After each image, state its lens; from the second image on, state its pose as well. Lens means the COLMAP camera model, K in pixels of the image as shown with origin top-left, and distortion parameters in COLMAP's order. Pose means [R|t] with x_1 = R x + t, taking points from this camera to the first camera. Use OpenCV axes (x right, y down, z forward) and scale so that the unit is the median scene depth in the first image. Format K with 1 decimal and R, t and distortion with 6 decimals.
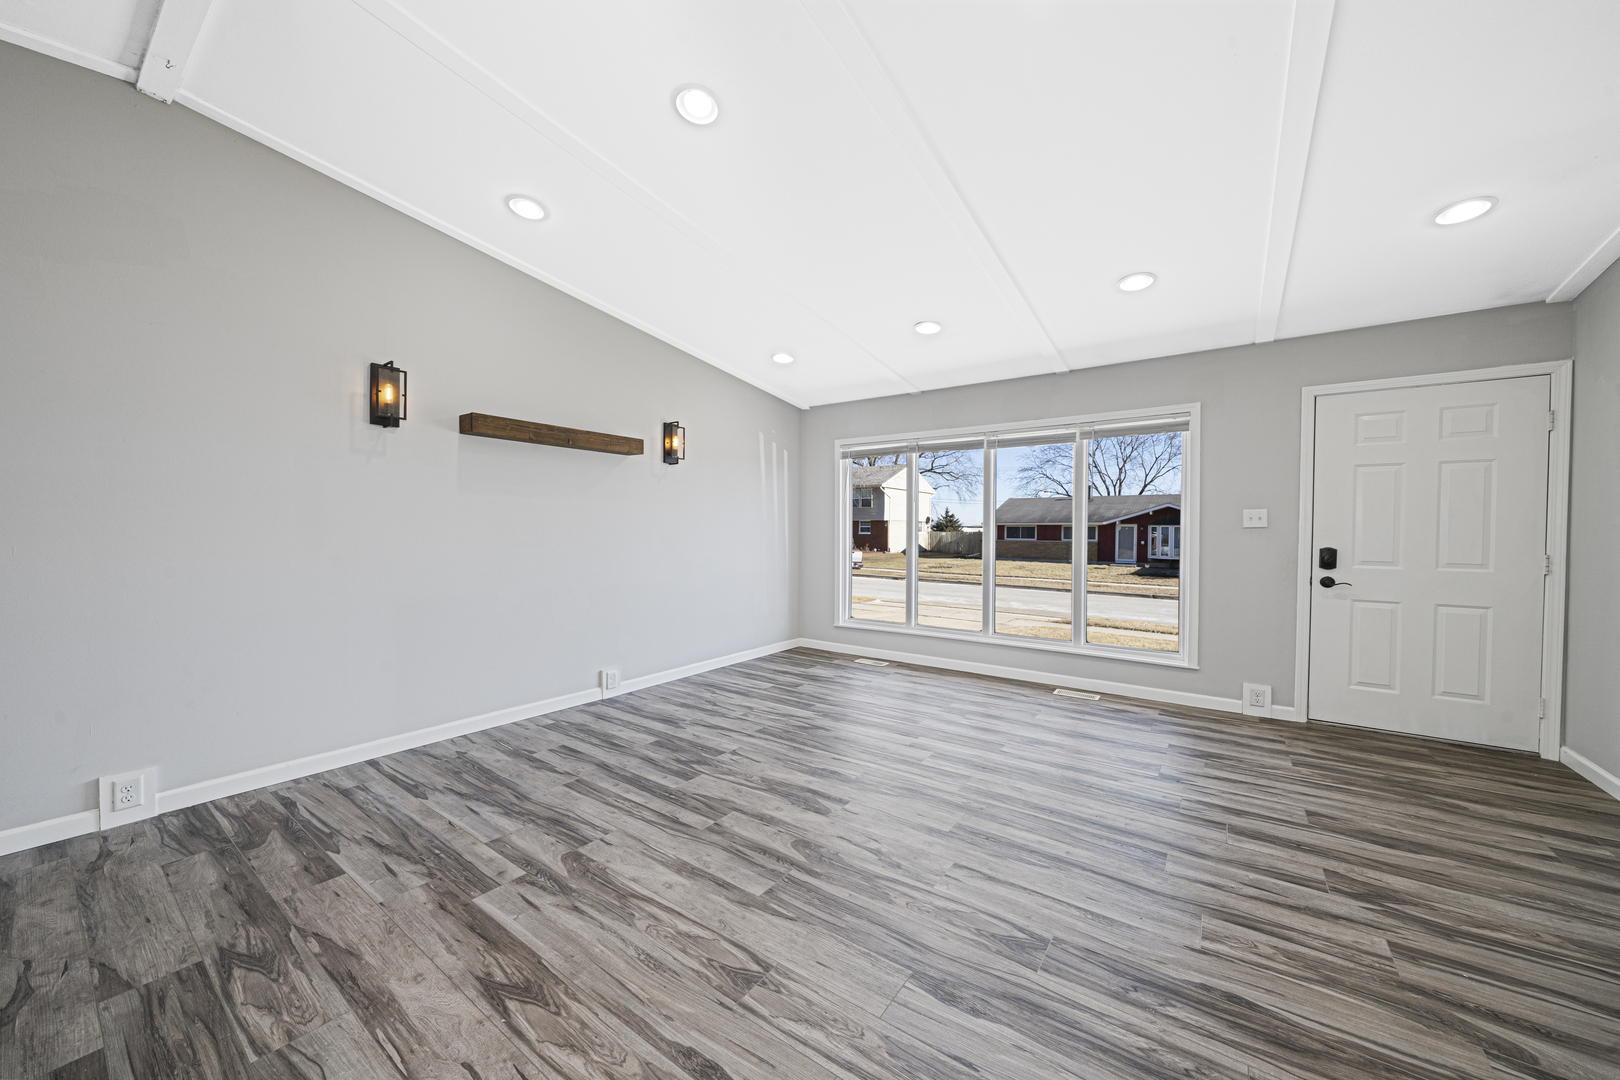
lens RADIAL K [[570.3, 0, 790.0], [0, 570.3, 539.2], [0, 0, 1]] dist [-0.002409, -0.000233]
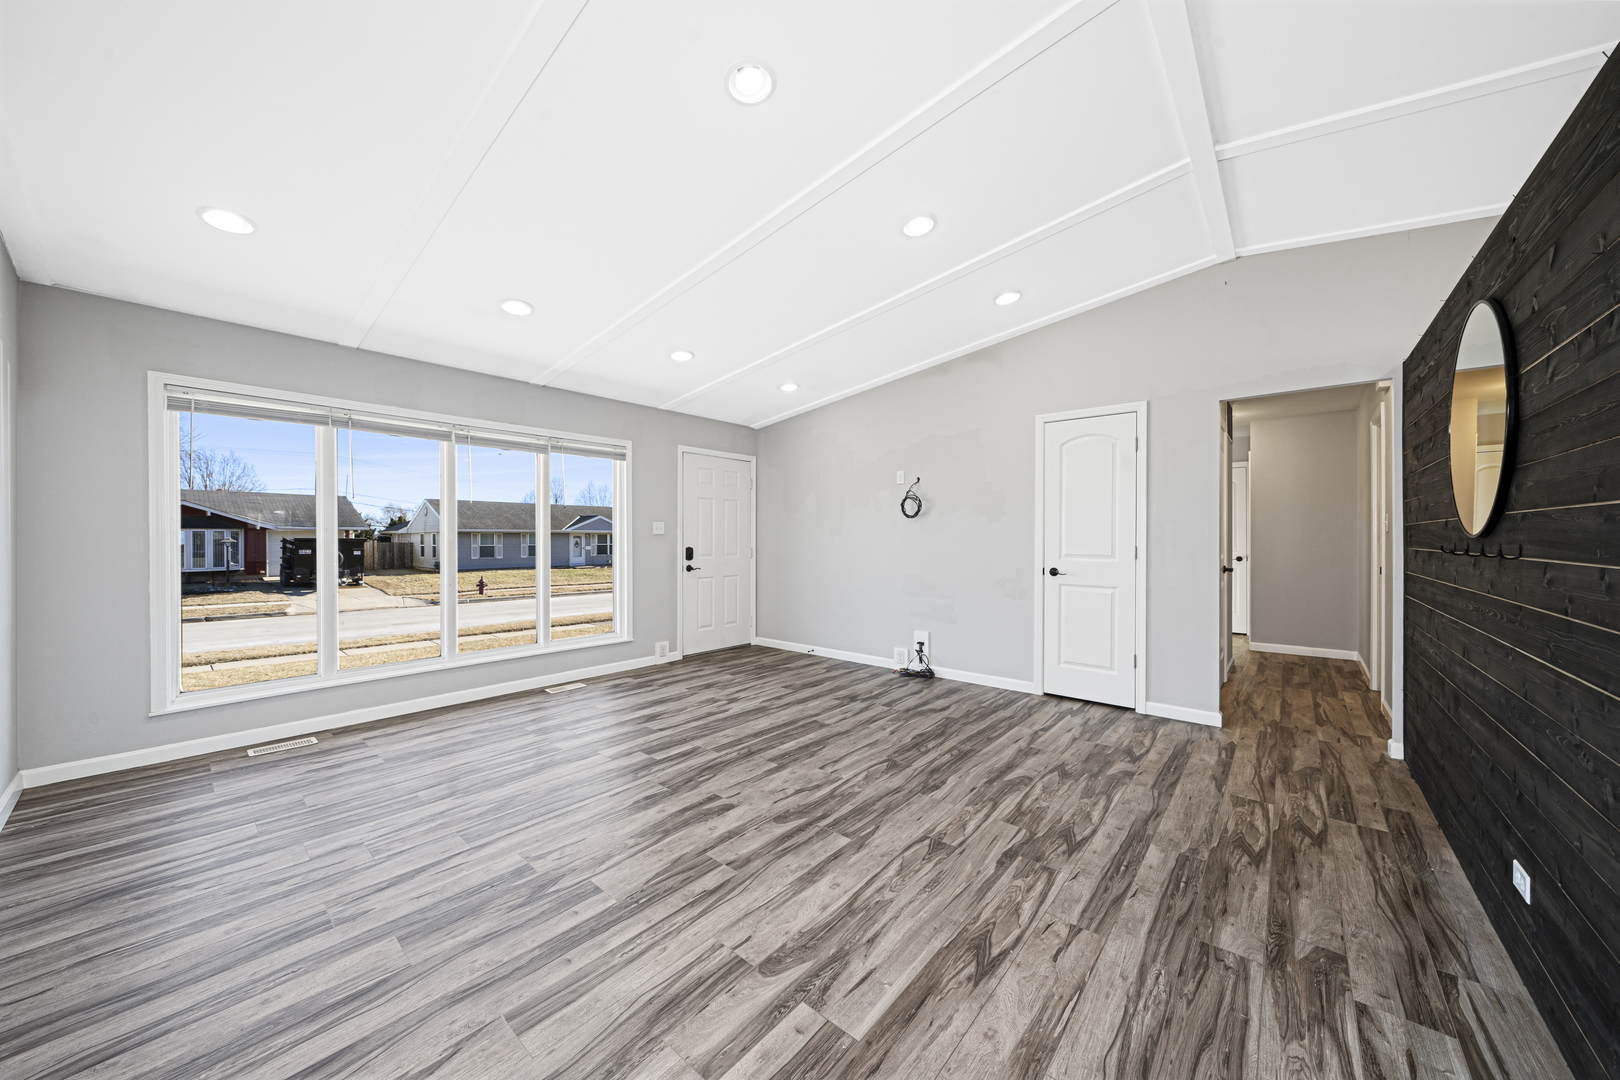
lens RADIAL K [[608.6, 0, 810.0], [0, 608.6, 540.0], [0, 0, 1]] dist [-0.000841, -0.000118]
pose [[0.043843, -0.010270, 0.998986, -1.121855], [0.016572, 0.999817, 0.009551, -0.023062], [-0.998901, 0.016136, 0.044005, 0.847852]]
